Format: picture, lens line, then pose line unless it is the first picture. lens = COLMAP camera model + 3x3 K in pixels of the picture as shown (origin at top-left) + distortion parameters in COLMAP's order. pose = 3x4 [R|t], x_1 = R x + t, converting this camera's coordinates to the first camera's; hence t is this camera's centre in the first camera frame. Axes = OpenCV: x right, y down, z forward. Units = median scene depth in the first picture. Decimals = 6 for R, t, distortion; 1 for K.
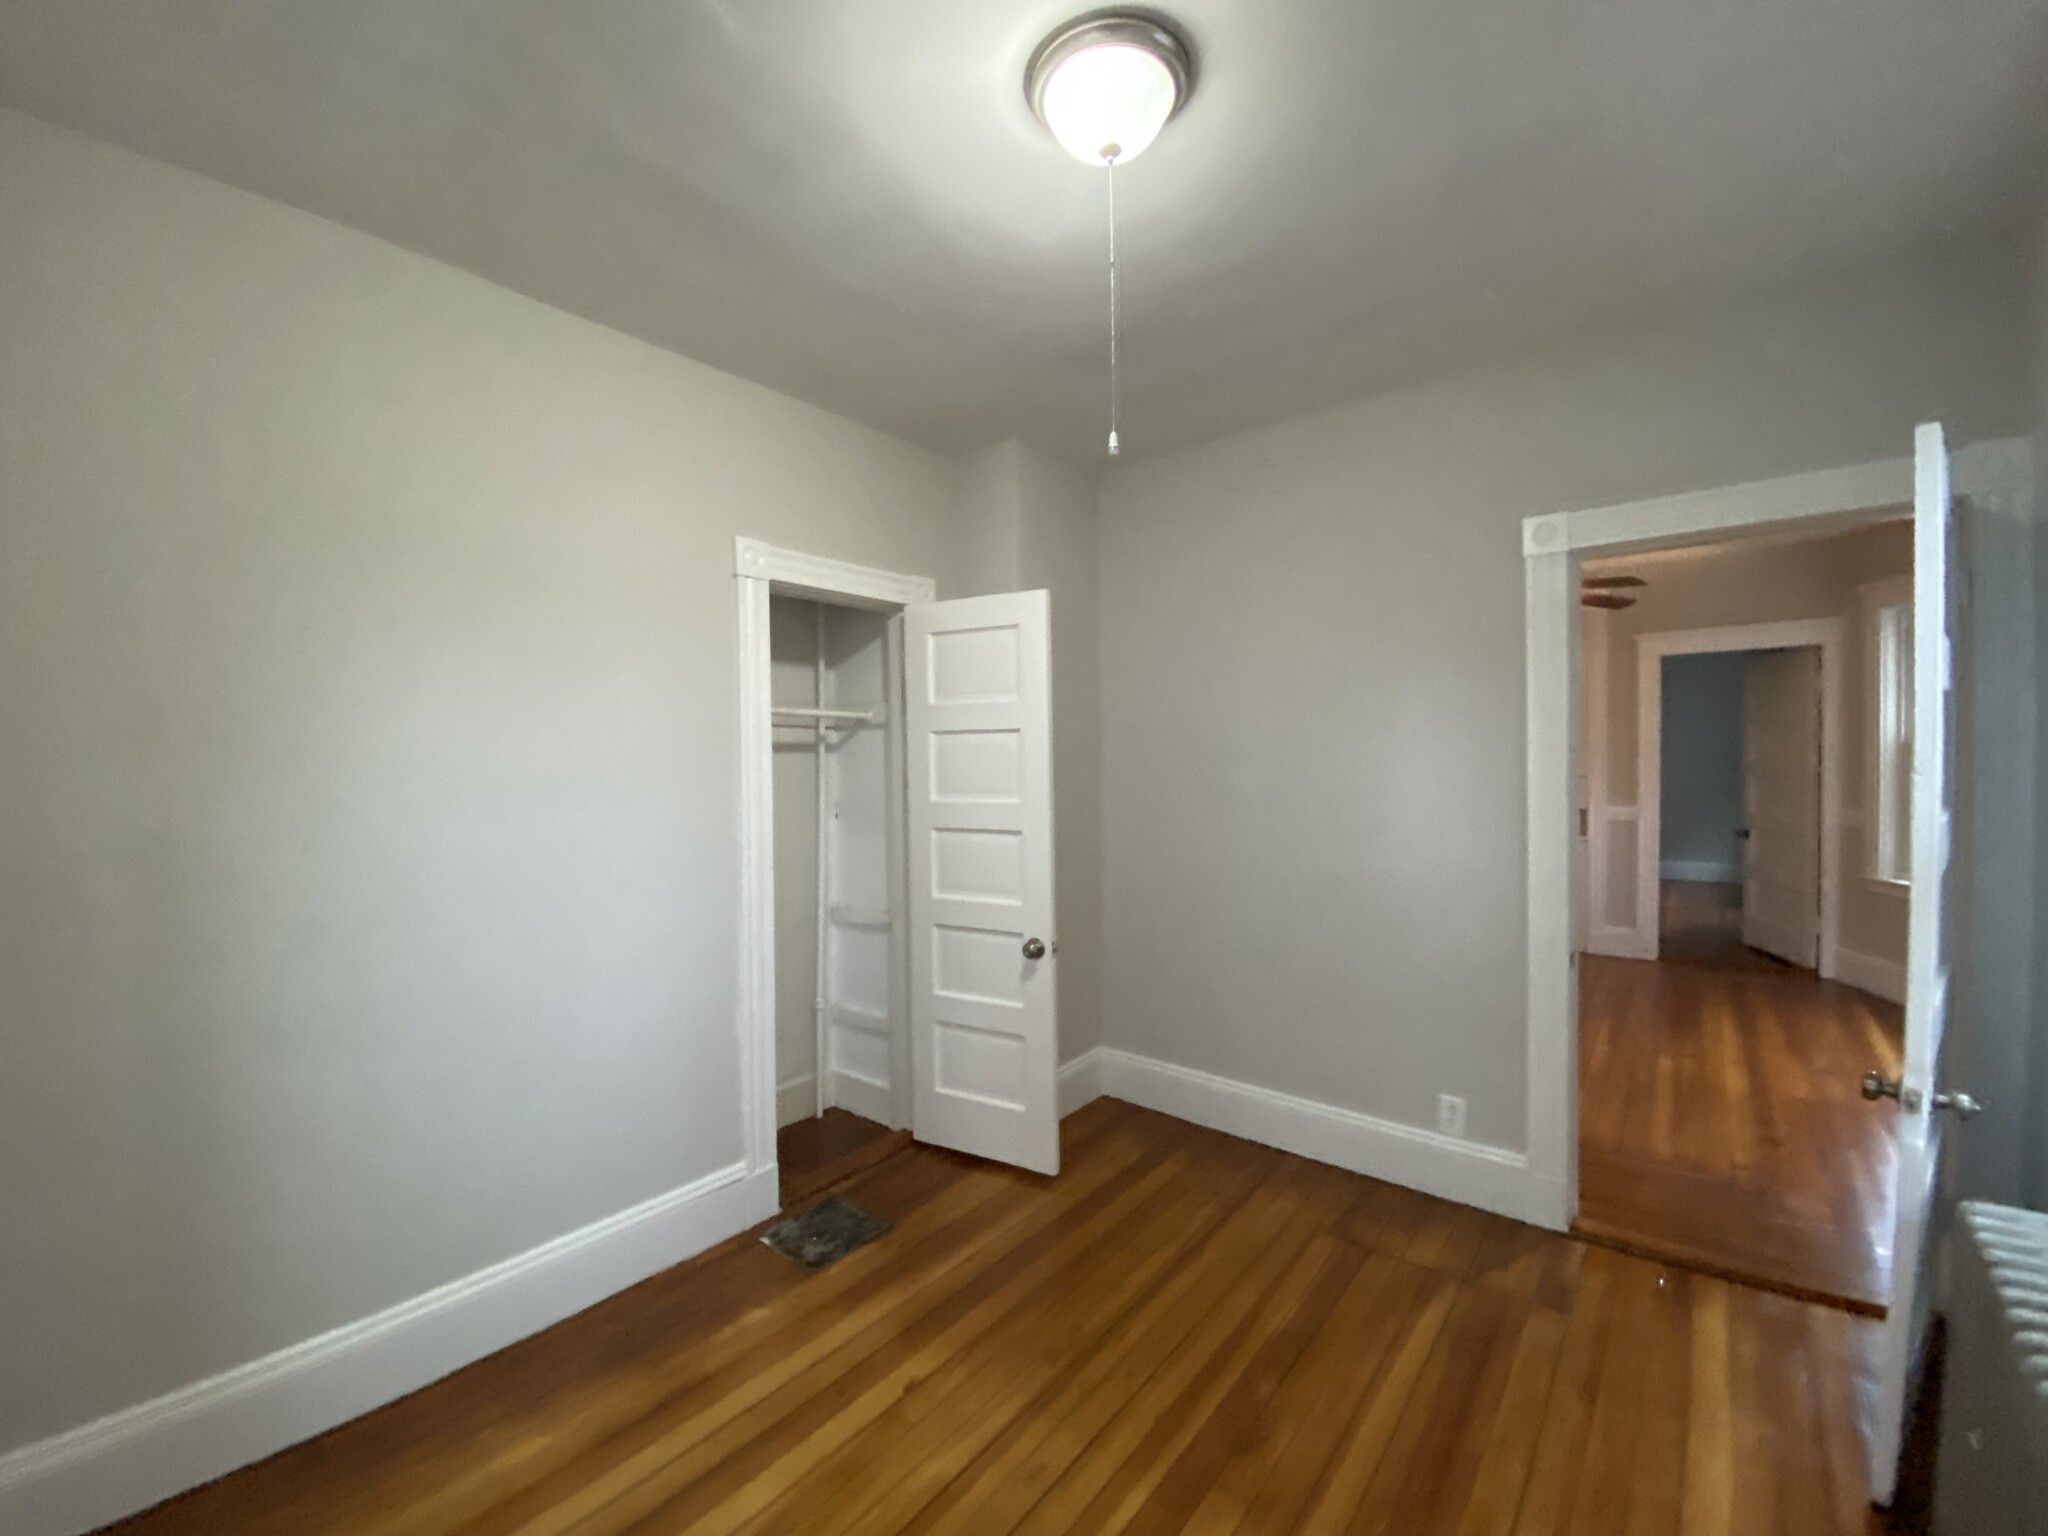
lens RADIAL K [[826.0, 0, 1024.0], [0, 826.0, 768.0], [0, 0, 1]] dist [-0.000053, -0.000009]
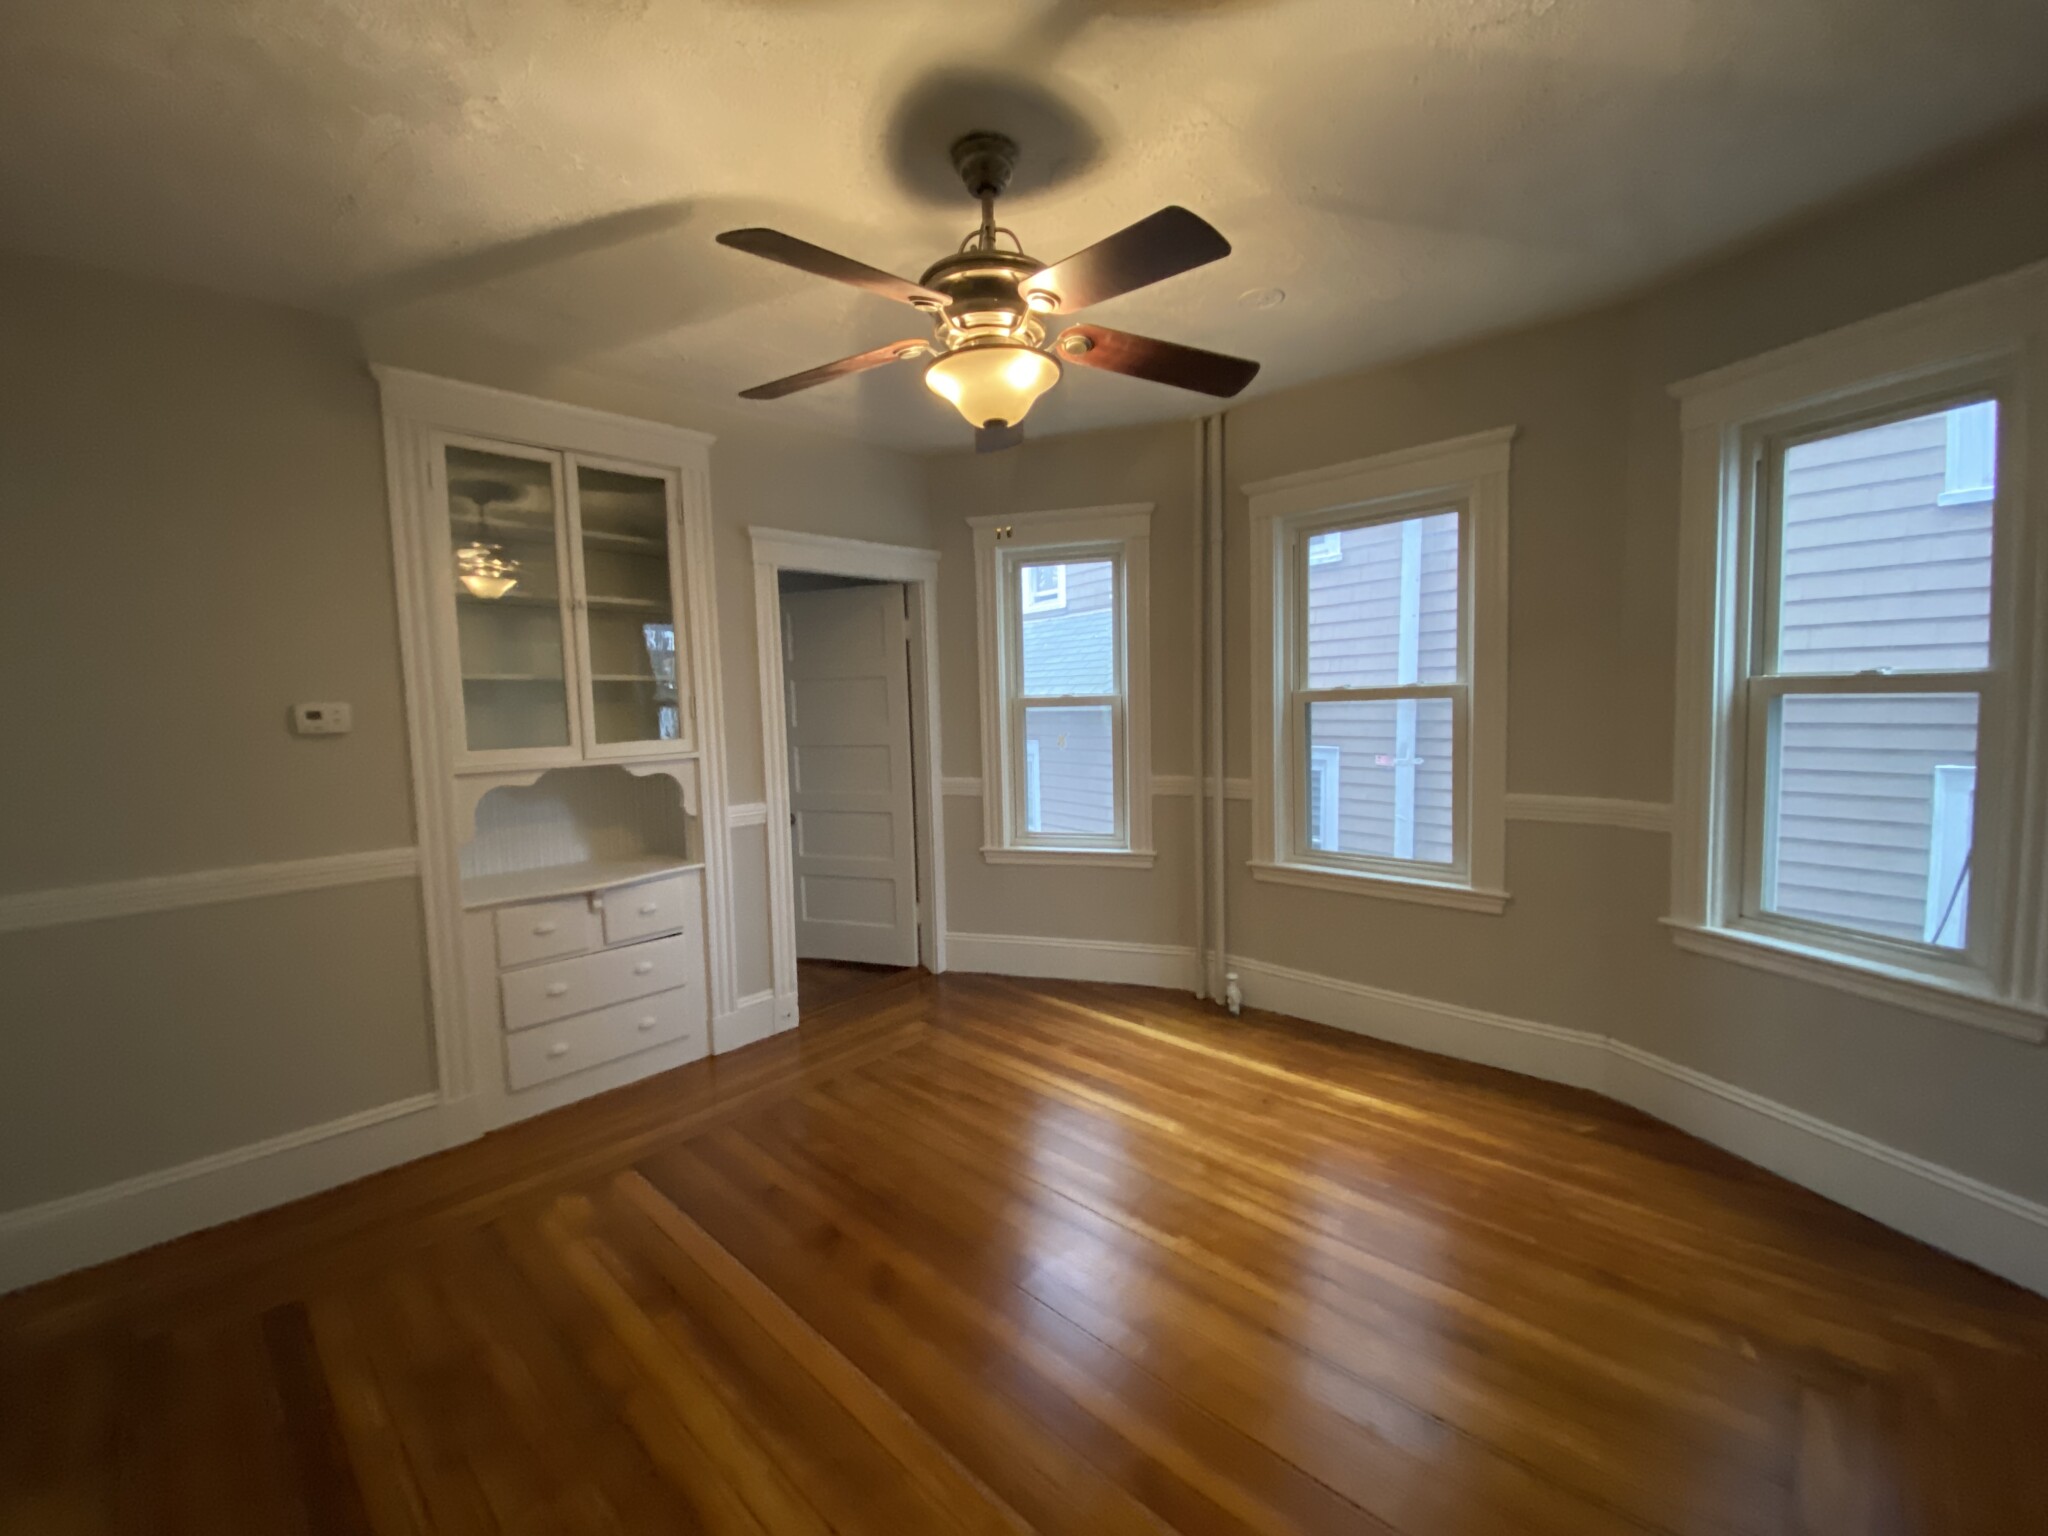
lens RADIAL K [[822.9, 0, 1024.0], [0, 822.9, 768.0], [0, 0, 1]] dist [0.000078, -0.000116]
pose [[0.062068, -0.064678, 0.995974, 0.133873], [0.036850, 0.997366, 0.062472, -0.009962], [-0.997391, 0.032824, 0.064287, 0.843450]]
